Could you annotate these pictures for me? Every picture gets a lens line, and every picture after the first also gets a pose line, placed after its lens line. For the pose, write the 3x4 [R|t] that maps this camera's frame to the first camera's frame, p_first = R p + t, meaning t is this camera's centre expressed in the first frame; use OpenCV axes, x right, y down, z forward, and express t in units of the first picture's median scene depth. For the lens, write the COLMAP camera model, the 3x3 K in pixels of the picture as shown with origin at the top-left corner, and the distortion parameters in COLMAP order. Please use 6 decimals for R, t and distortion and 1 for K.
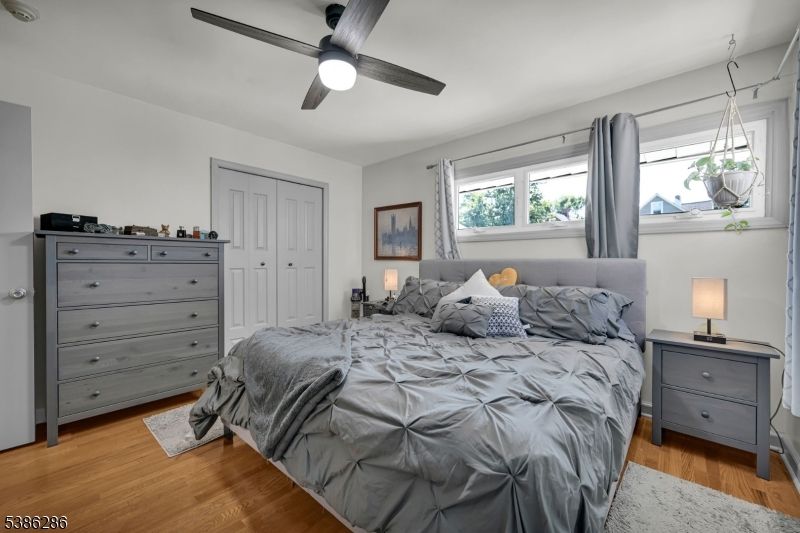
lens RADIAL K [[323.8, 0, 403.2], [0, 323.8, 265.4], [0, 0, 1]] dist [0.000062, -0.000071]
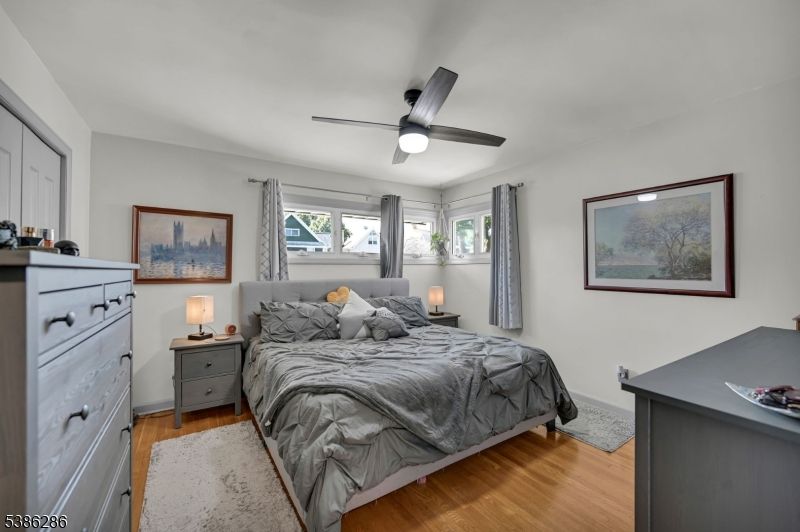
lens RADIAL K [[319.6, 0, 402.2], [0, 319.6, 265.0], [0, 0, 1]] dist [-0.000217, -0.000175]
pose [[0.265576, 0.014560, 0.963980, -0.721630], [0.018020, 0.999636, -0.020063, -0.041928], [-0.963922, 0.022699, 0.265217, 0.383028]]
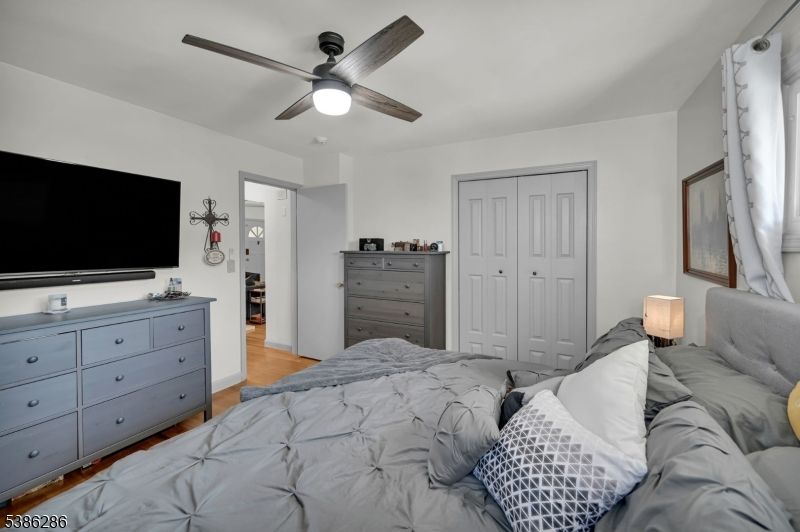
lens RADIAL K [[324.2, 0, 400.5], [0, 324.2, 249.7], [0, 0, 1]] dist [0.000072, 0.000027]
pose [[0.255688, 0.011567, -0.966690, 0.413940], [-0.007092, 0.999924, 0.010089, -0.078274], [0.966733, 0.004277, 0.255750, 0.497461]]
